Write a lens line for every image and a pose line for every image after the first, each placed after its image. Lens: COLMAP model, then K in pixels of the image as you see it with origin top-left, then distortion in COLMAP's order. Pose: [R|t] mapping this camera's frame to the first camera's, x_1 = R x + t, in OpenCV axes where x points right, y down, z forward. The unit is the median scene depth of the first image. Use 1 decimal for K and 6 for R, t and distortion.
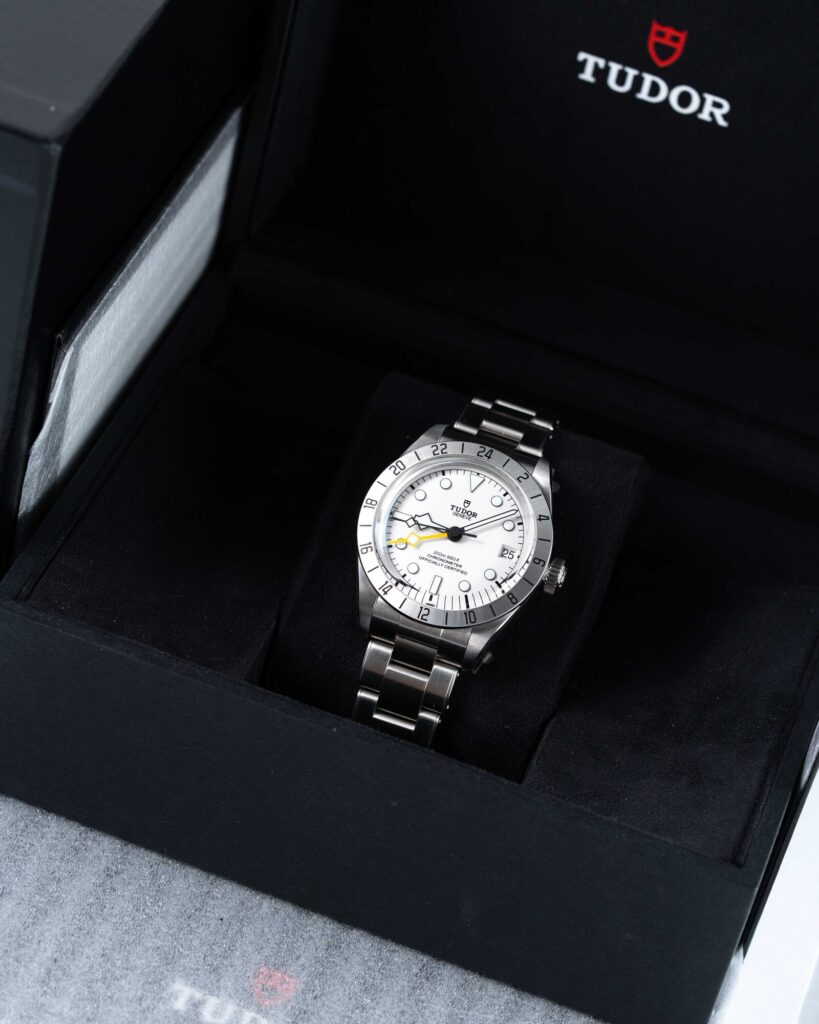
lens RADIAL K [[4293.3, 0, 409.5], [0, 4293.3, 512.0], [0, 0, 1]] dist [-0.155792, -1.066075]
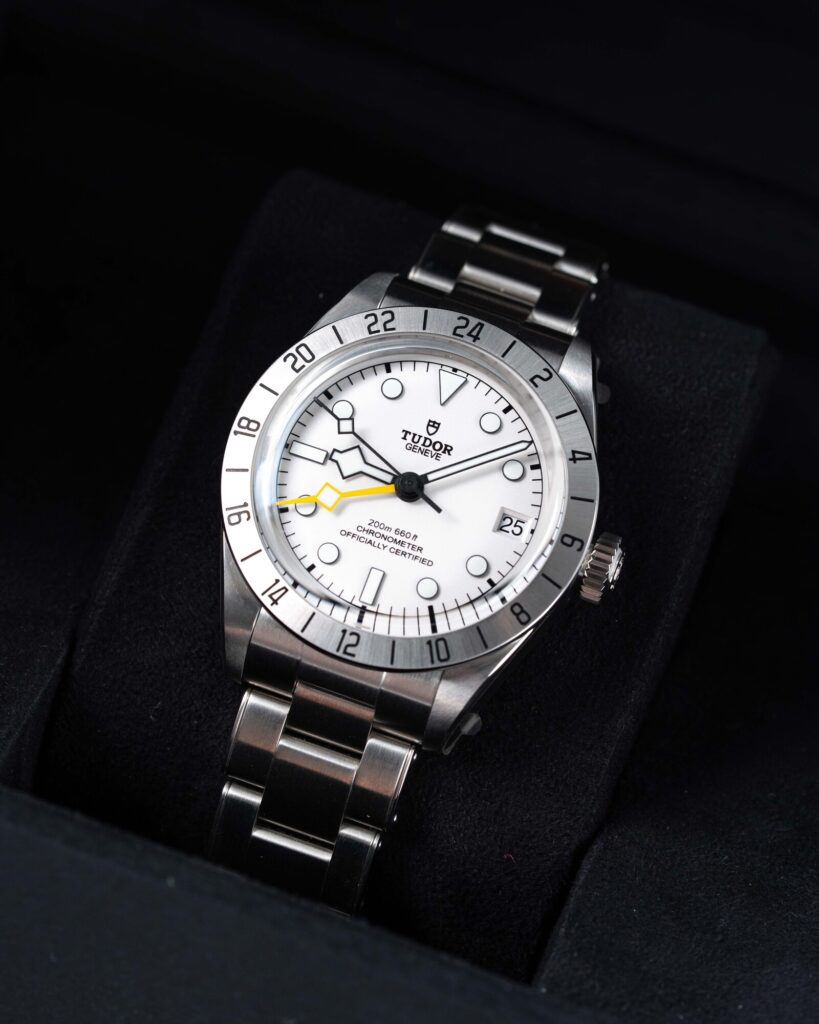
lens RADIAL K [[4293.3, 0, 409.5], [0, 4293.3, 512.0], [0, 0, 1]] dist [-0.155792, -1.066075]
pose [[0.999976, 0.002404, 0.006443, 0.007230], [-0.002740, 0.998611, 0.052618, -0.019048], [-0.006308, -0.052635, 0.998594, 0.482056]]
